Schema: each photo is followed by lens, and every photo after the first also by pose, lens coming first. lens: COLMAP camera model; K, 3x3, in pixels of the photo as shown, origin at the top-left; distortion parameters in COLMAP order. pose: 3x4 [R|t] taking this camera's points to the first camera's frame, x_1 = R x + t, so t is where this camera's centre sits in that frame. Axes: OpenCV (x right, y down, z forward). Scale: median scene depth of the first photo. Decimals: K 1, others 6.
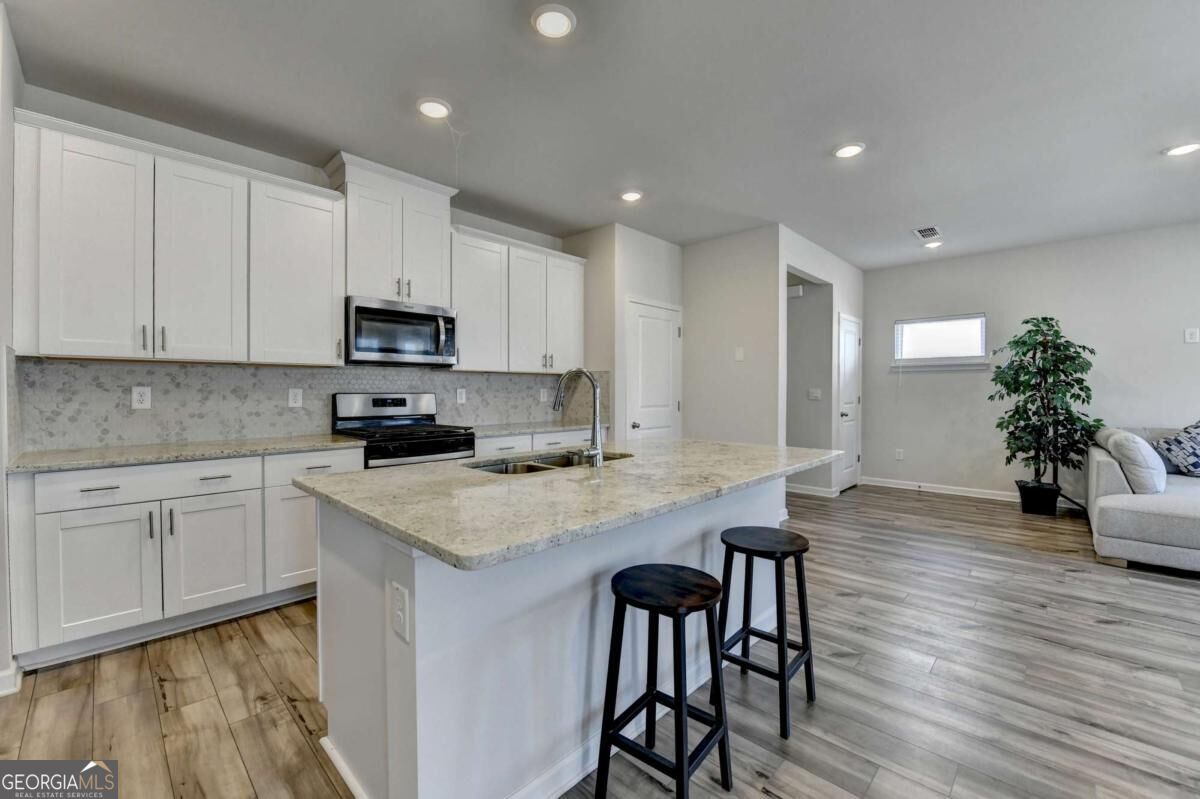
lens RADIAL K [[483.4, 0, 597.8], [0, 483.4, 394.3], [0, 0, 1]] dist [-0.016111, -0.000482]
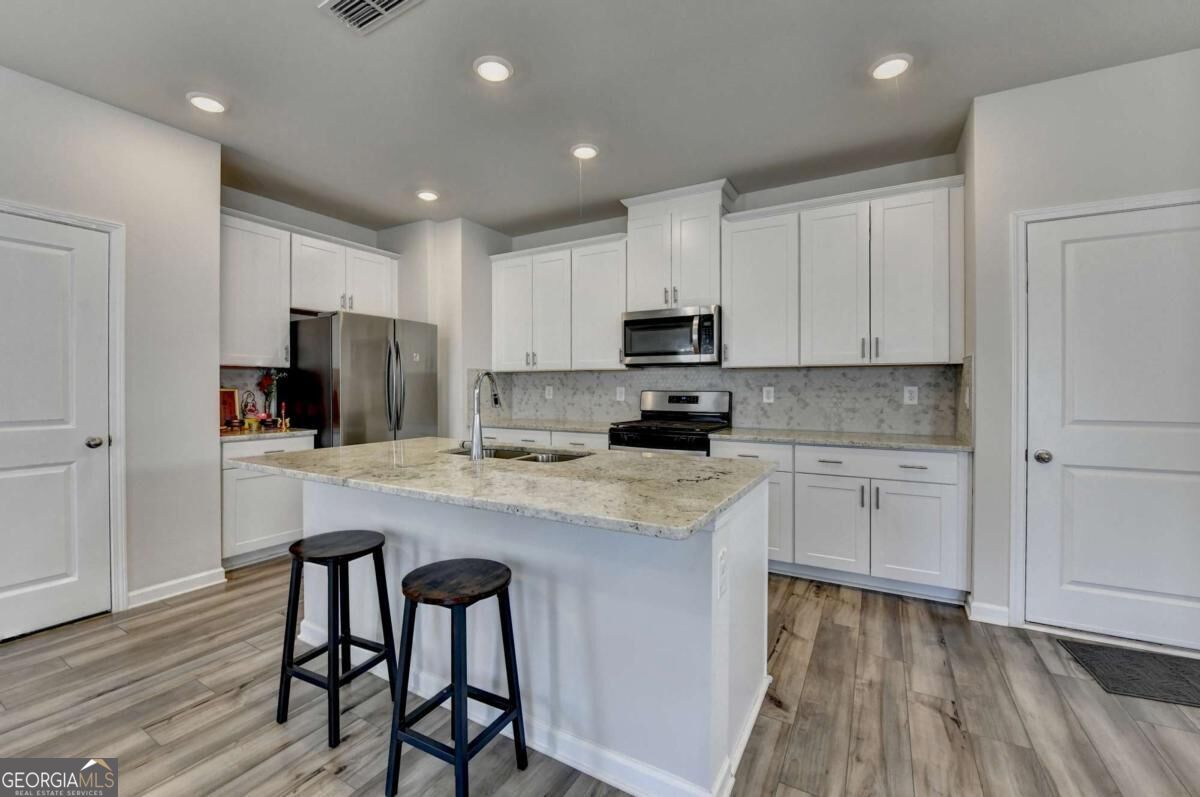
lens RADIAL K [[492.9, 0, 589.2], [0, 492.9, 389.6], [0, 0, 1]] dist [-0.016726, -0.000212]
pose [[0.243154, 0.005397, -0.969973, 0.626393], [-0.006748, 0.999970, 0.003872, -0.008651], [0.969964, 0.005604, 0.243183, 0.533569]]
